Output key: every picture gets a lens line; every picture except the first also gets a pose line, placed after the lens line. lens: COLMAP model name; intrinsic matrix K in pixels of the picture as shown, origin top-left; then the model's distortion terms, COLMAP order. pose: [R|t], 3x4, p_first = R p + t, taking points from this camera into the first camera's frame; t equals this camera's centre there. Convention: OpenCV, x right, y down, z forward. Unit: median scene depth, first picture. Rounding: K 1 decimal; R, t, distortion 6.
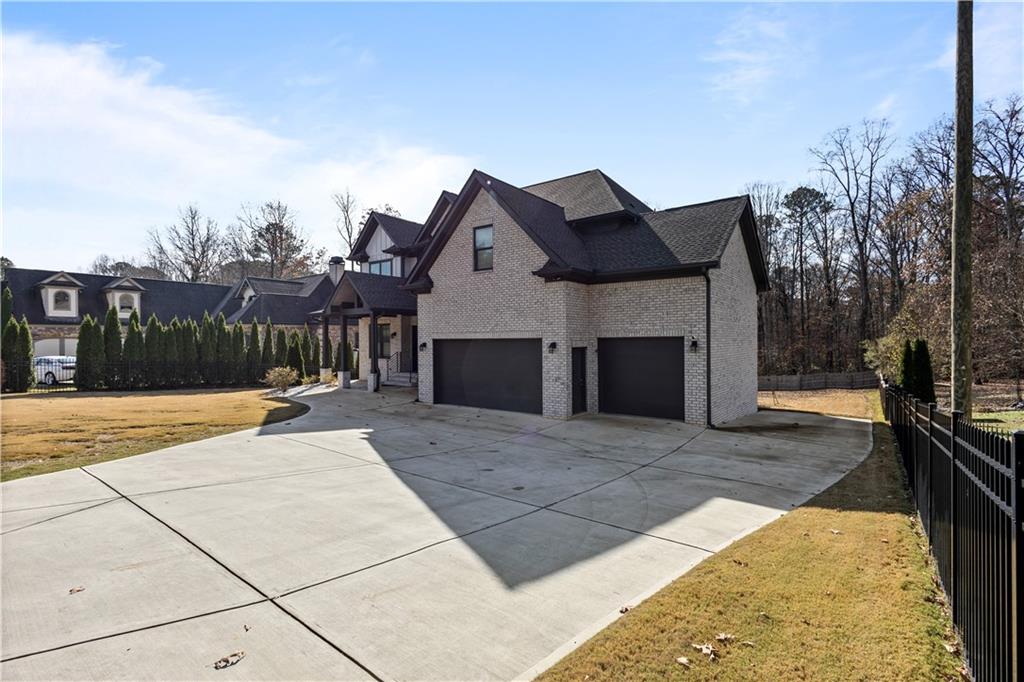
lens RADIAL K [[477.2, 0, 507.2], [0, 477.2, 341.3], [0, 0, 1]] dist [0.002001, 0.000183]
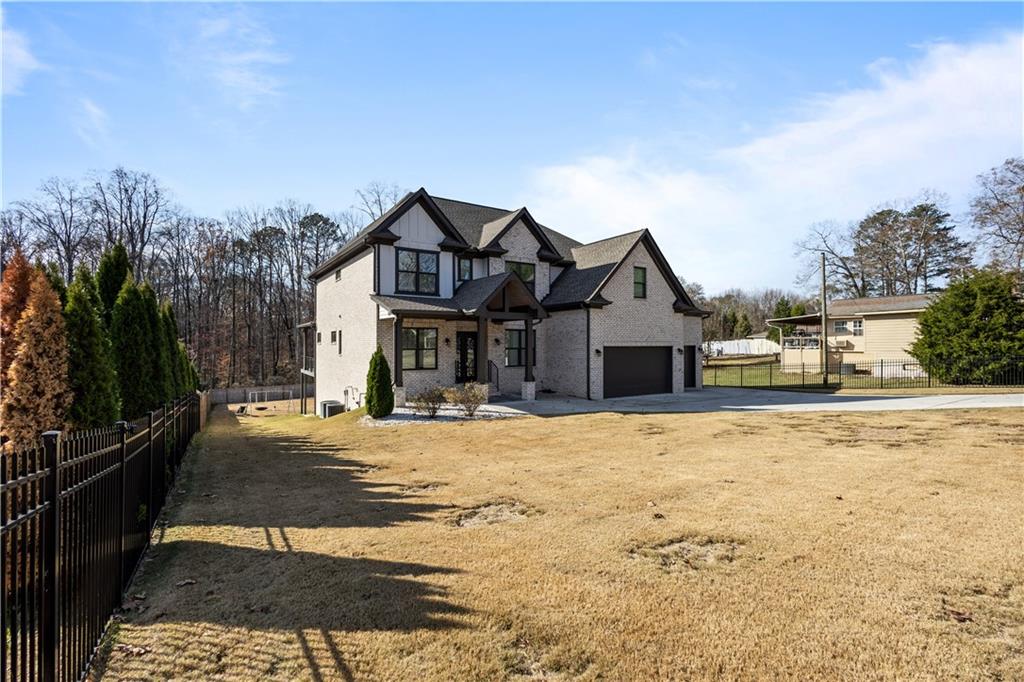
lens RADIAL K [[477.2, 0, 509.1], [0, 477.2, 341.4], [0, 0, 1]] dist [0.002001, 0.000183]
pose [[0.313170, 0.011382, 0.949629, -1.512116], [0.003502, 0.999908, -0.013140, -0.002379], [-0.949691, 0.007441, 0.313101, 0.914813]]
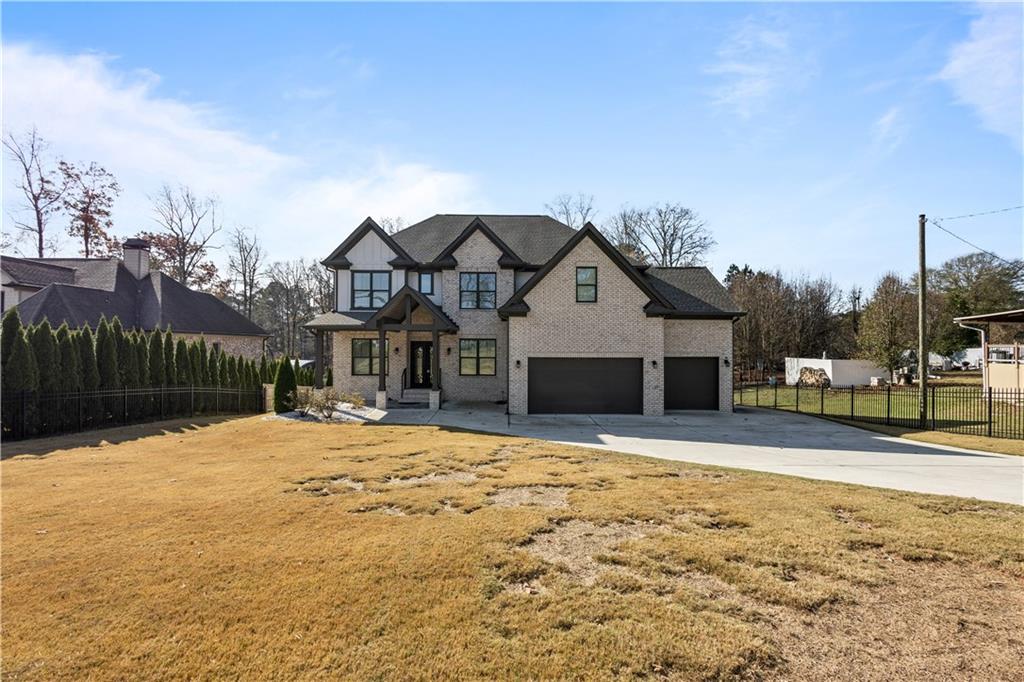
lens RADIAL K [[477.2, 0, 516.8], [0, 477.2, 345.1], [0, 0, 1]] dist [0.002001, 0.000183]
pose [[0.781651, 0.012777, 0.623585, -0.953851], [-0.006277, 0.999901, -0.012619, -0.020614], [-0.623684, 0.005949, 0.781654, 0.142287]]
